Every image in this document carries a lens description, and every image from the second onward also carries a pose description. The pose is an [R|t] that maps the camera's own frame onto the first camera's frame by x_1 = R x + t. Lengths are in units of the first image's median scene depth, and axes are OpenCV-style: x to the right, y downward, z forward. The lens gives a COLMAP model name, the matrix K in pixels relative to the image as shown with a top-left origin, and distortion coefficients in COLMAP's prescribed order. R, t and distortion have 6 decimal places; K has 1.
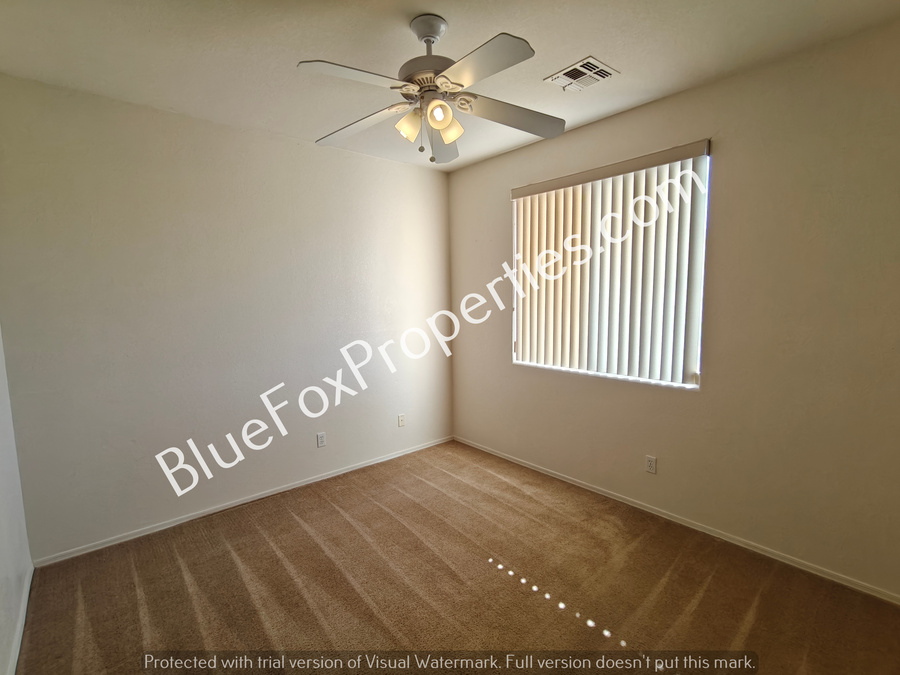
lens RADIAL K [[426.4, 0, 443.7], [0, 426.4, 341.5], [0, 0, 1]] dist [0.004597, 0.000625]
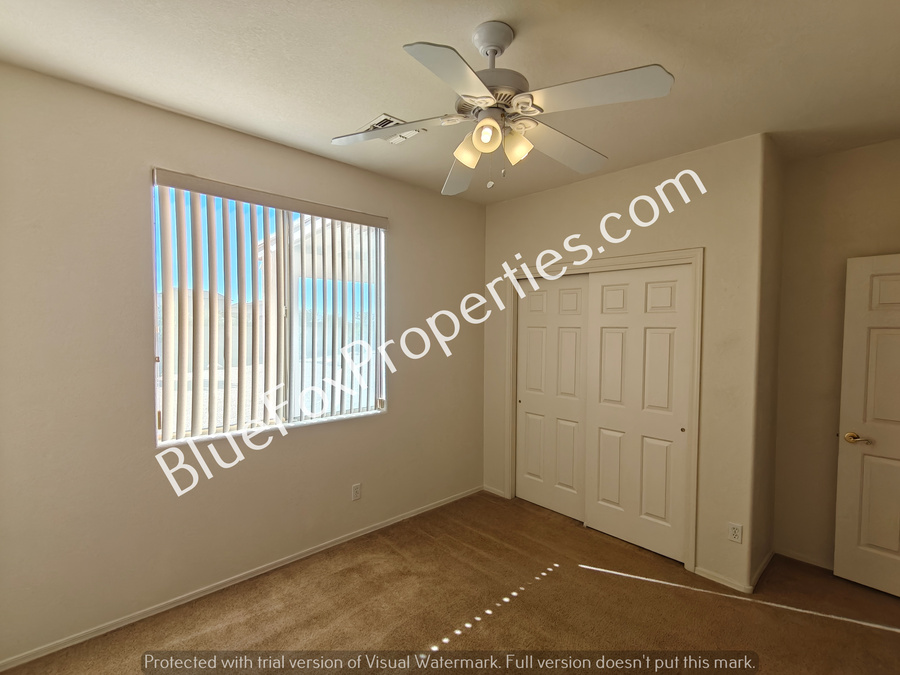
lens RADIAL K [[426.4, 0, 443.7], [0, 426.4, 341.5], [0, 0, 1]] dist [0.004597, 0.000625]
pose [[-0.038154, -0.017336, 0.999121, -0.638763], [0.102898, 0.994466, 0.021184, -0.097789], [-0.993960, 0.103616, -0.036159, 0.831539]]
